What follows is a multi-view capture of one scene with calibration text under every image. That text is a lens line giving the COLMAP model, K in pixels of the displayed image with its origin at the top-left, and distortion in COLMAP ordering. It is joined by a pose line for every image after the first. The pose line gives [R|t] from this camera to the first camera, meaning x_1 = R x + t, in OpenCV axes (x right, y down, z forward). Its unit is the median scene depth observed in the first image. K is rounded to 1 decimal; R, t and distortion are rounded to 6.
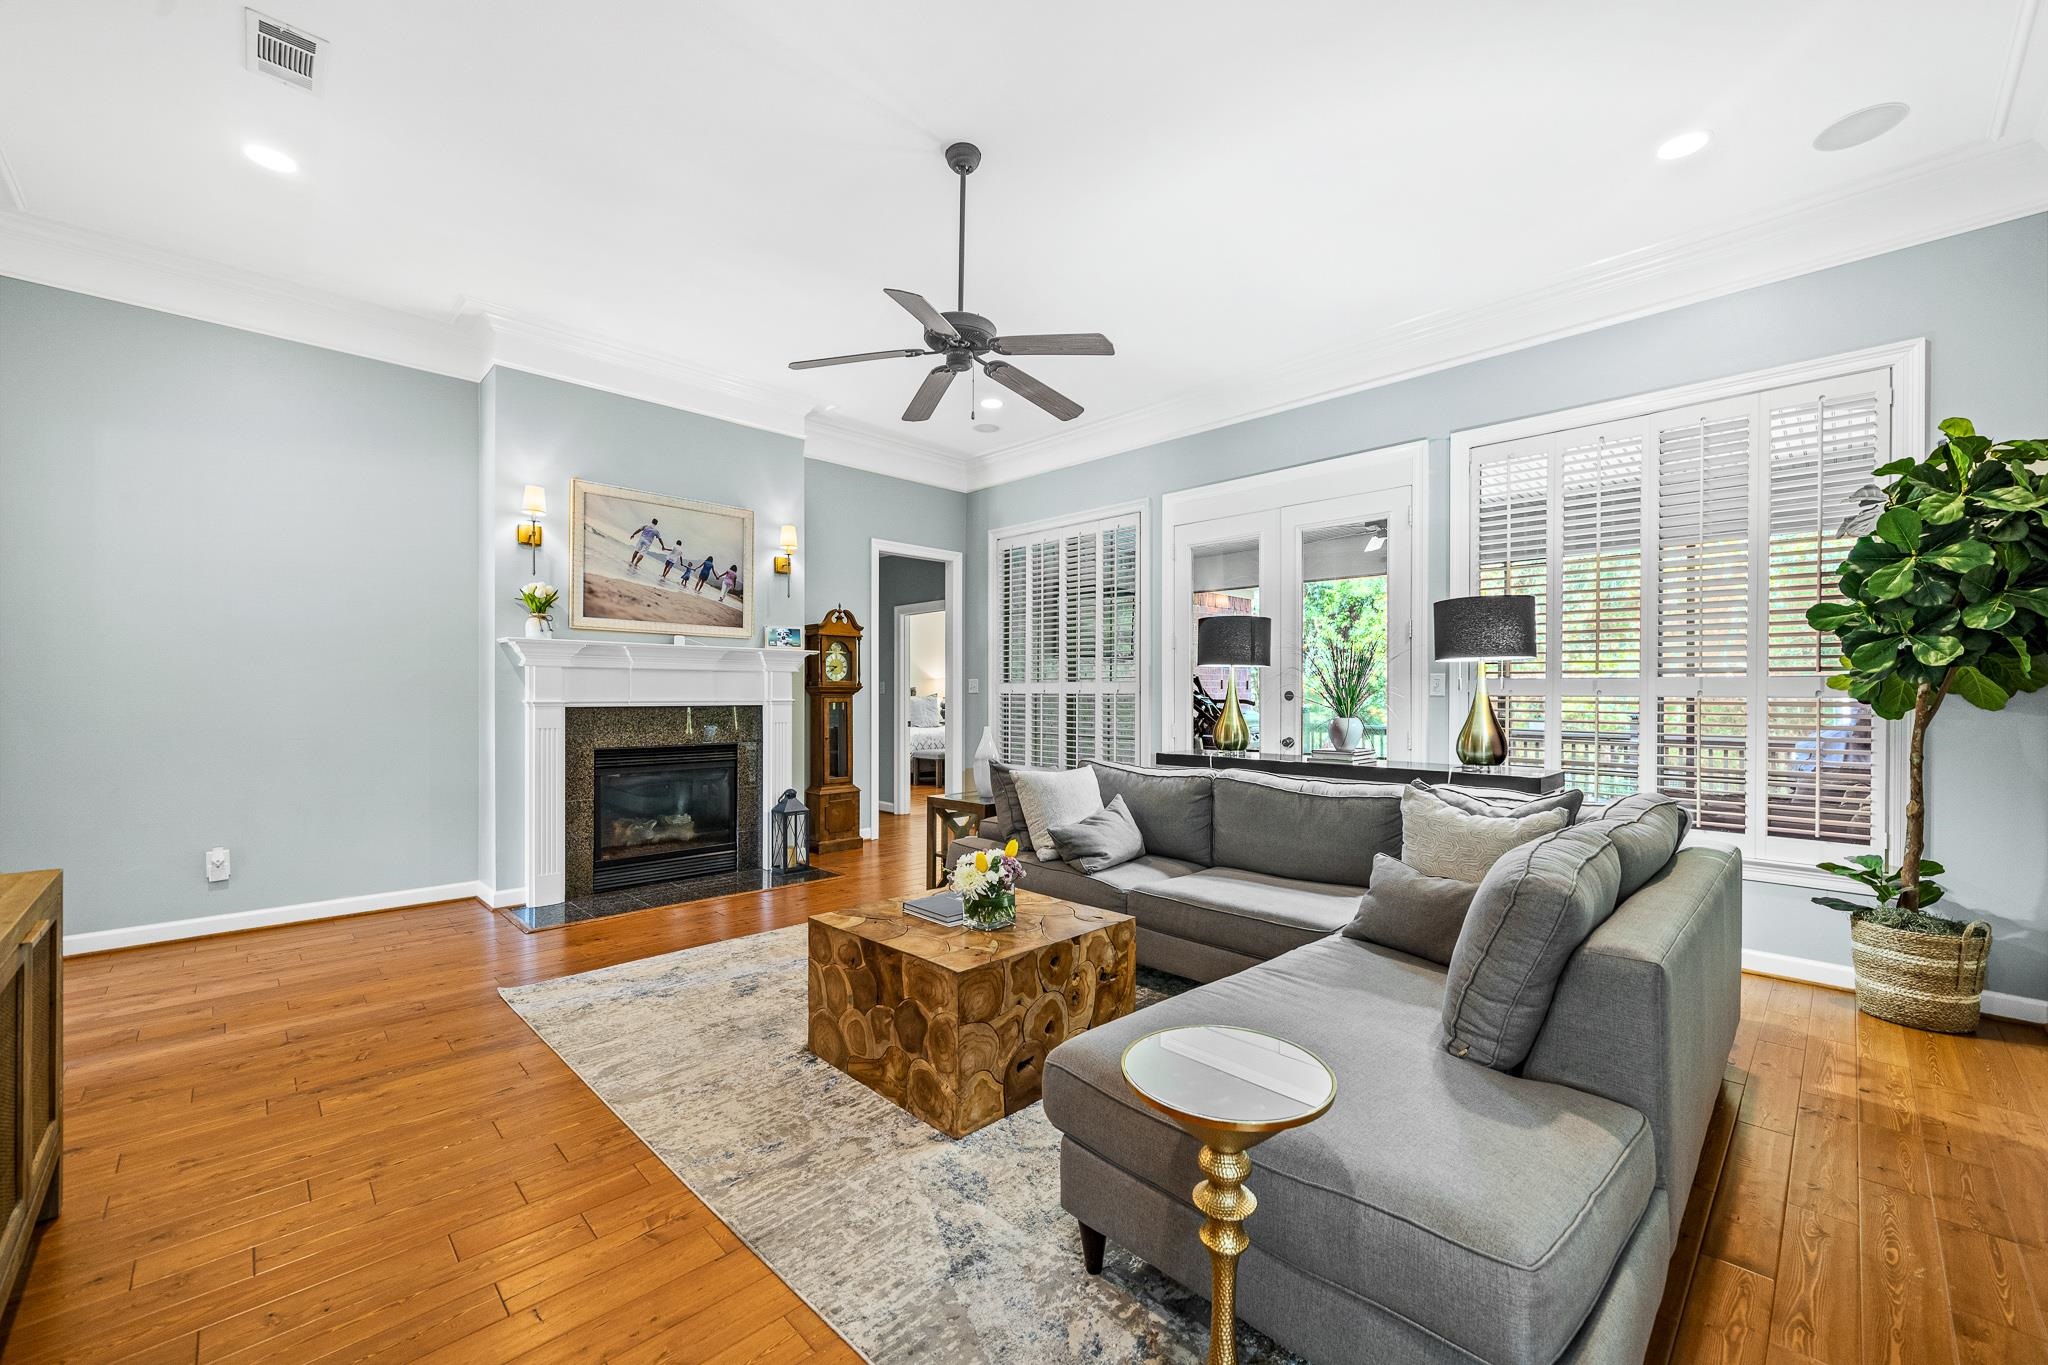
lens RADIAL K [[811.3, 0, 1027.7], [0, 811.3, 691.8], [0, 0, 1]] dist [0.000996, 0.000184]
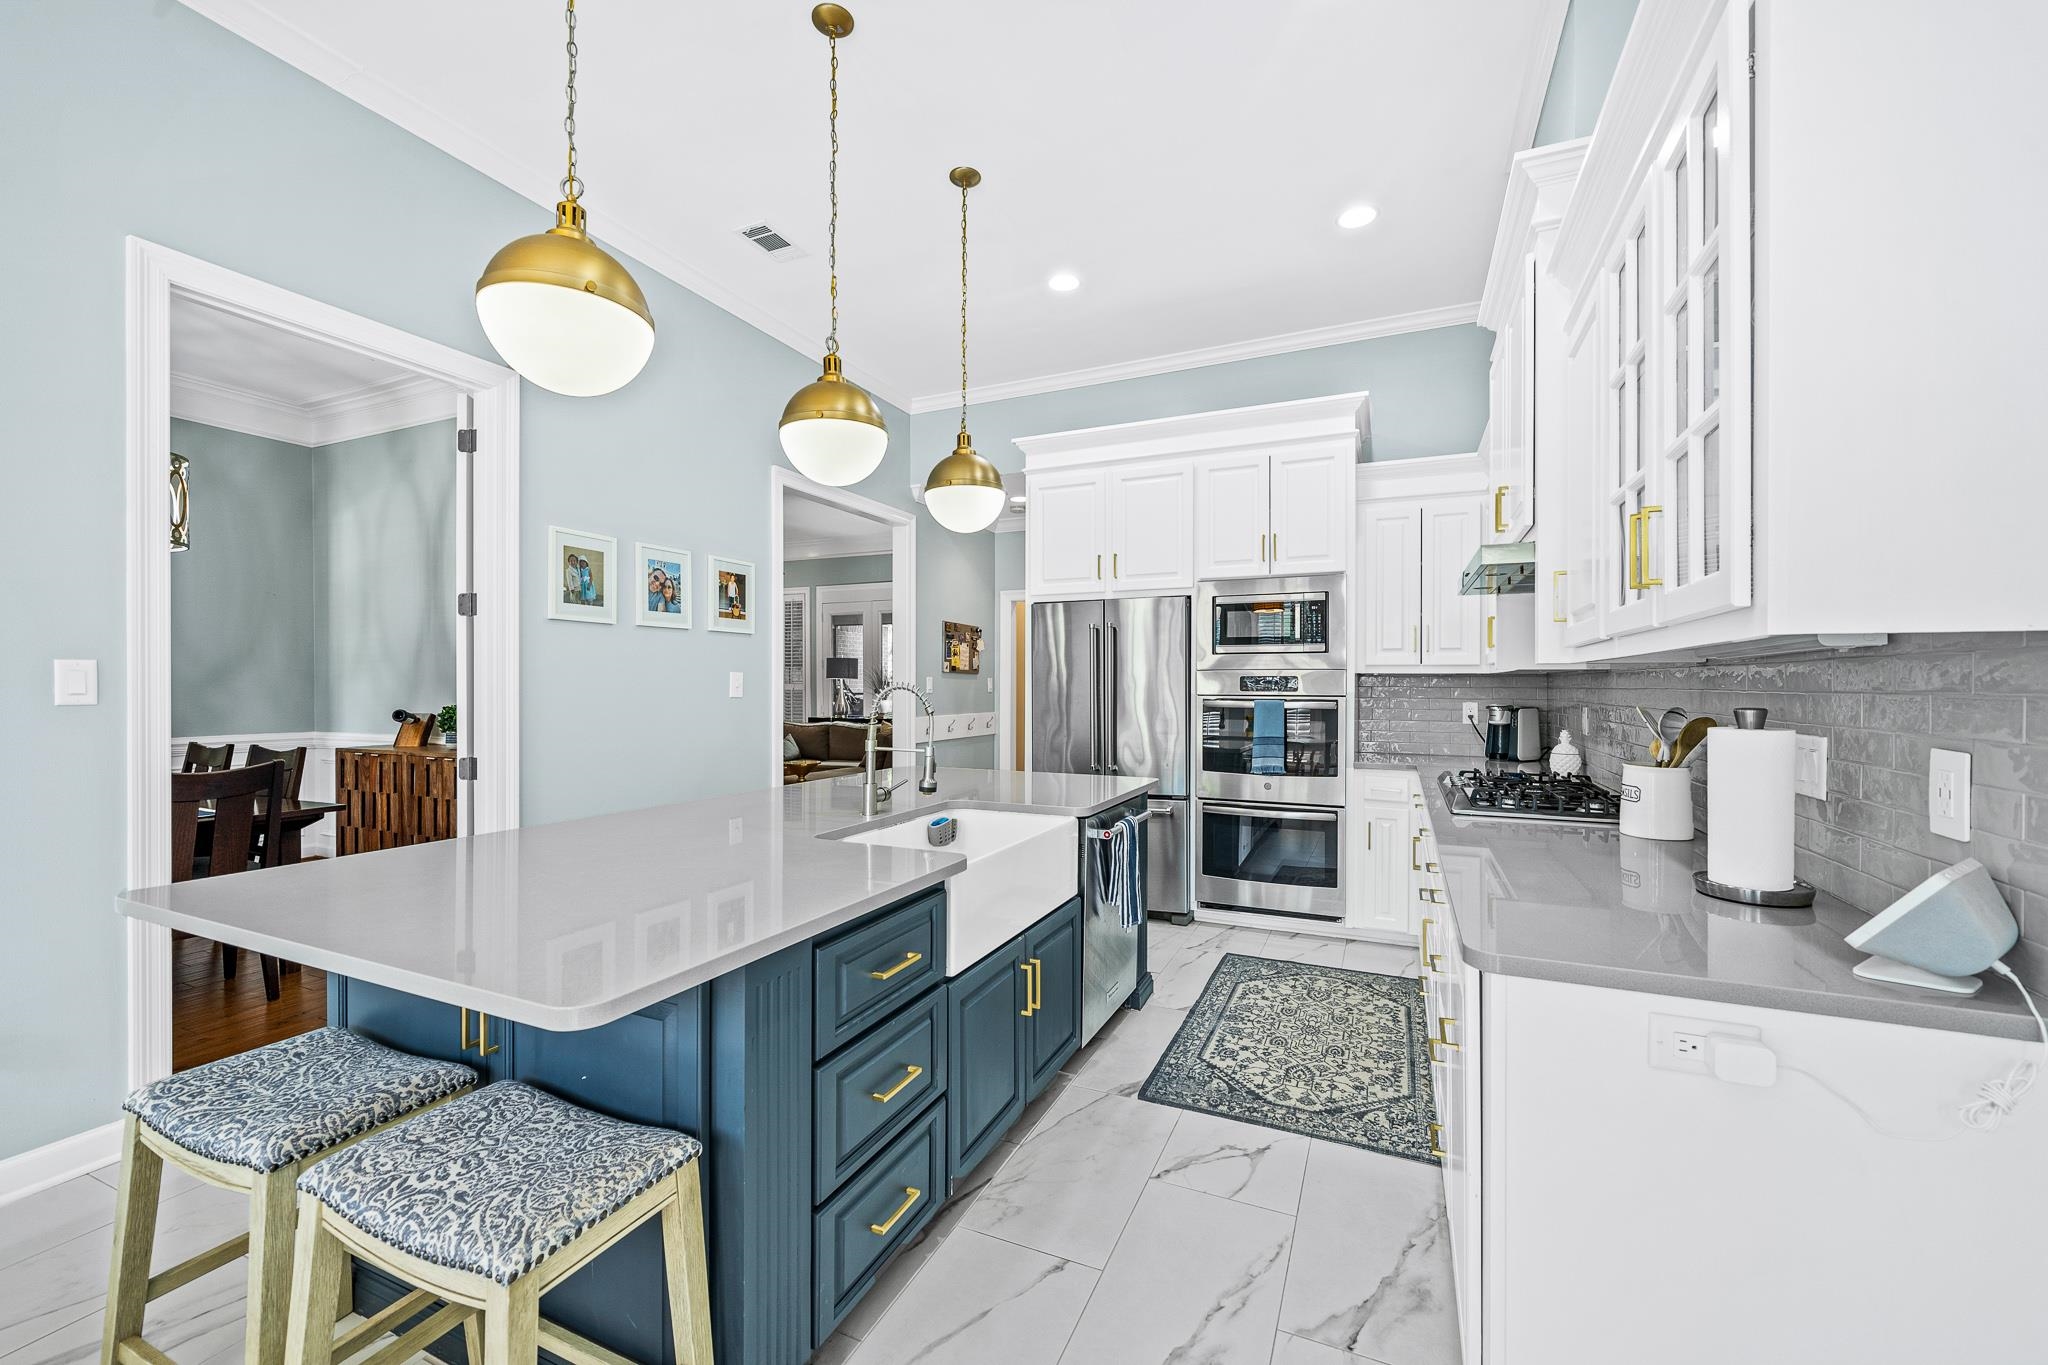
lens RADIAL K [[811.3, 0, 1033.1], [0, 811.3, 689.9], [0, 0, 1]] dist [0.000996, 0.000184]
pose [[0.929931, -0.005836, 0.367687, -0.077088], [0.002728, 0.999956, 0.008971, -0.016371], [-0.367723, -0.007339, 0.929906, -1.154545]]
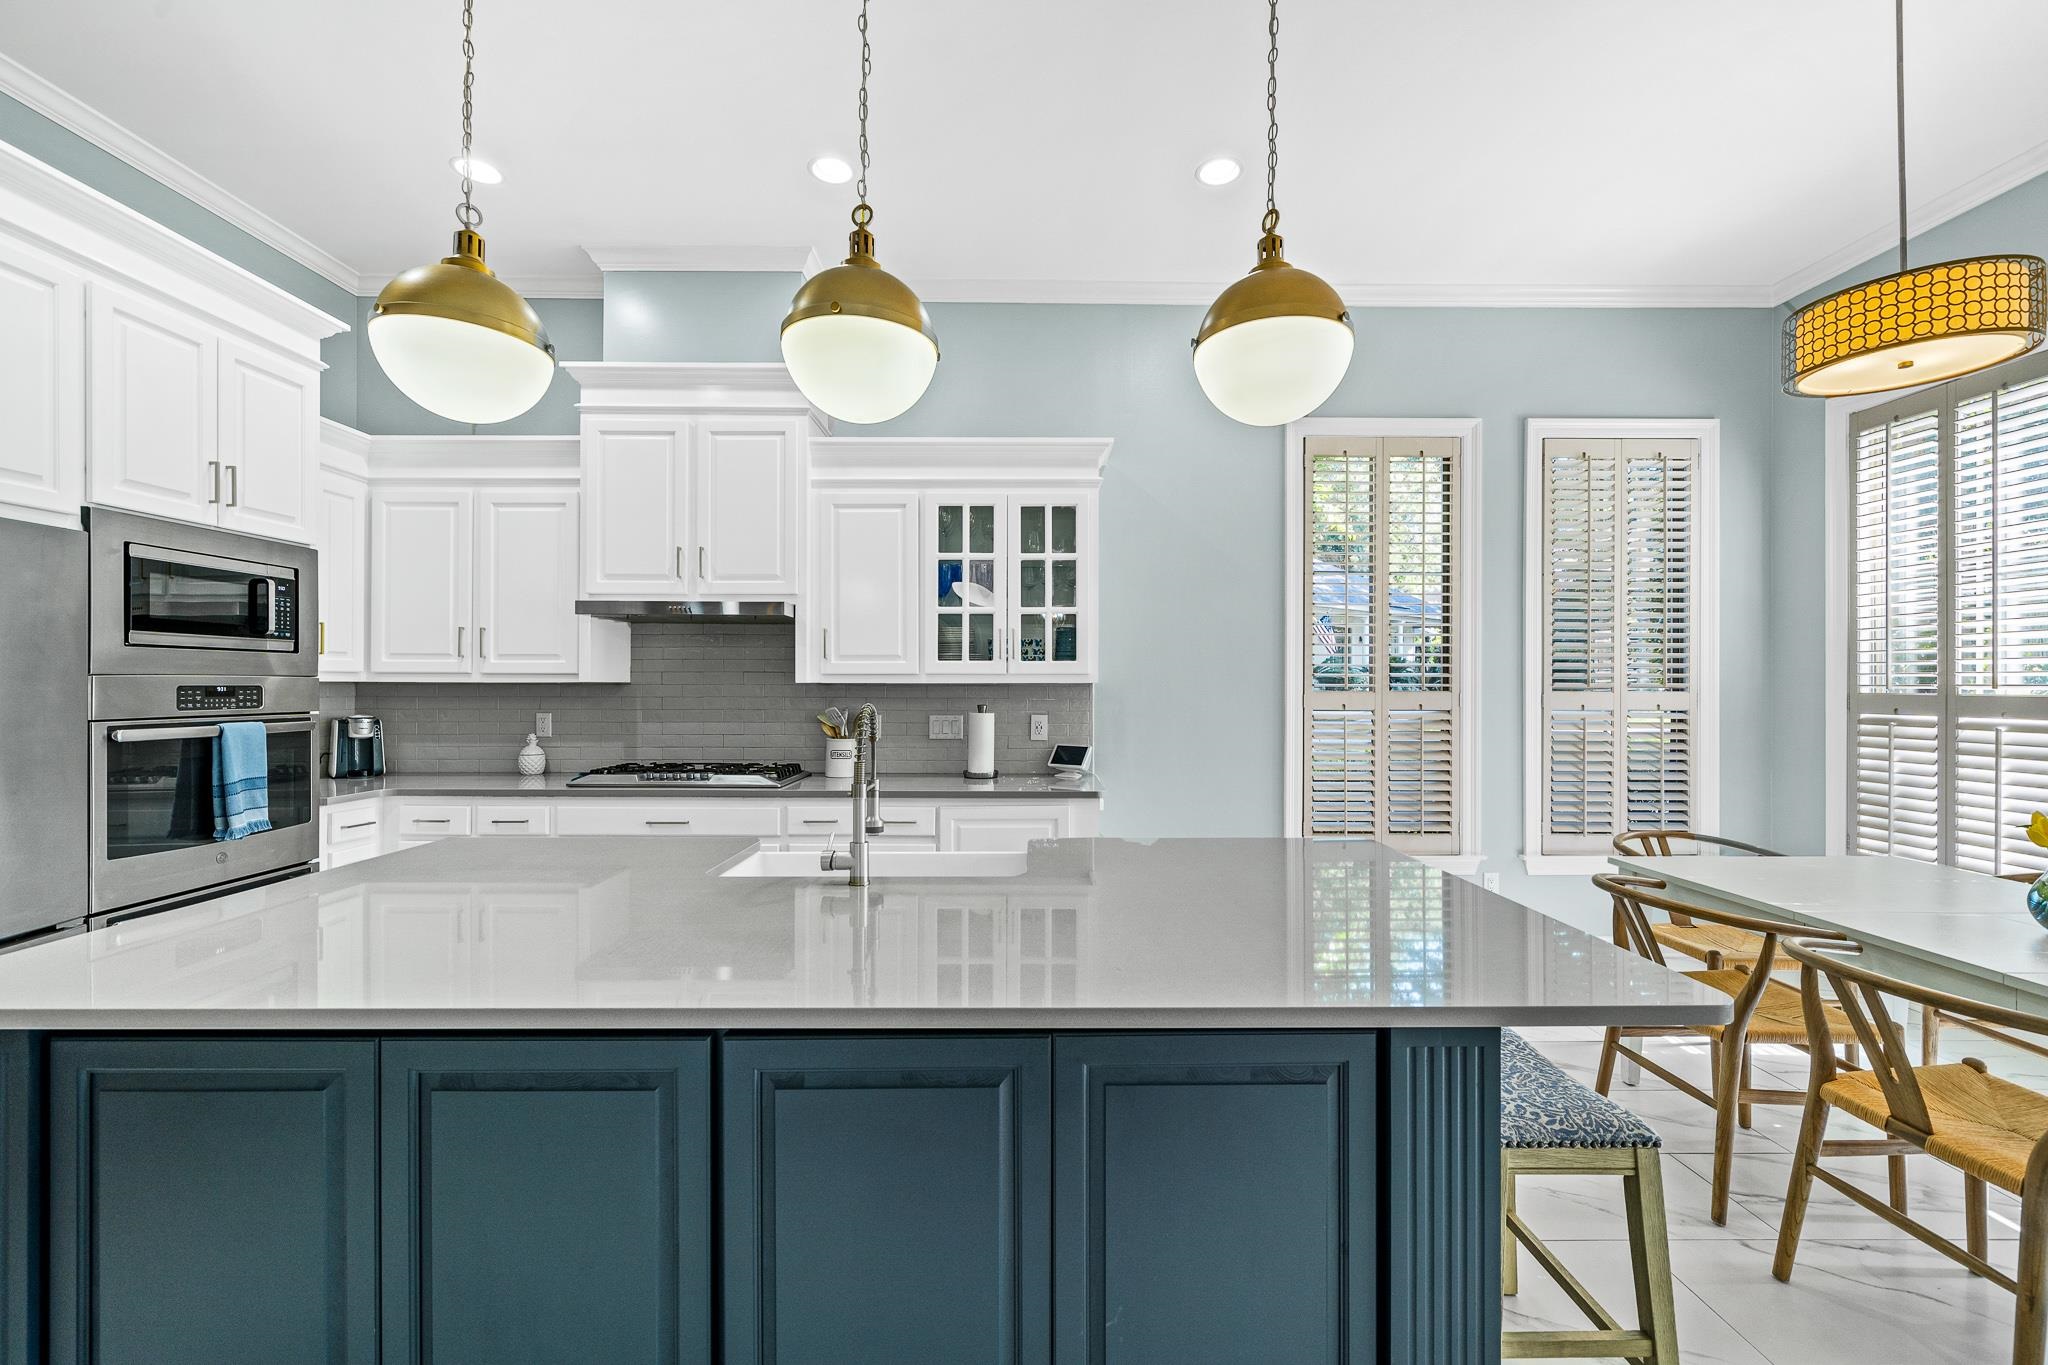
lens RADIAL K [[811.3, 0, 1036.4], [0, 811.3, 684.9], [0, 0, 1]] dist [0.000996, 0.000184]
pose [[-0.718067, -0.007301, 0.695935, -0.304255], [-0.006979, 0.999970, 0.003289, -0.028465], [-0.695939, -0.002496, -0.718097, -0.446602]]
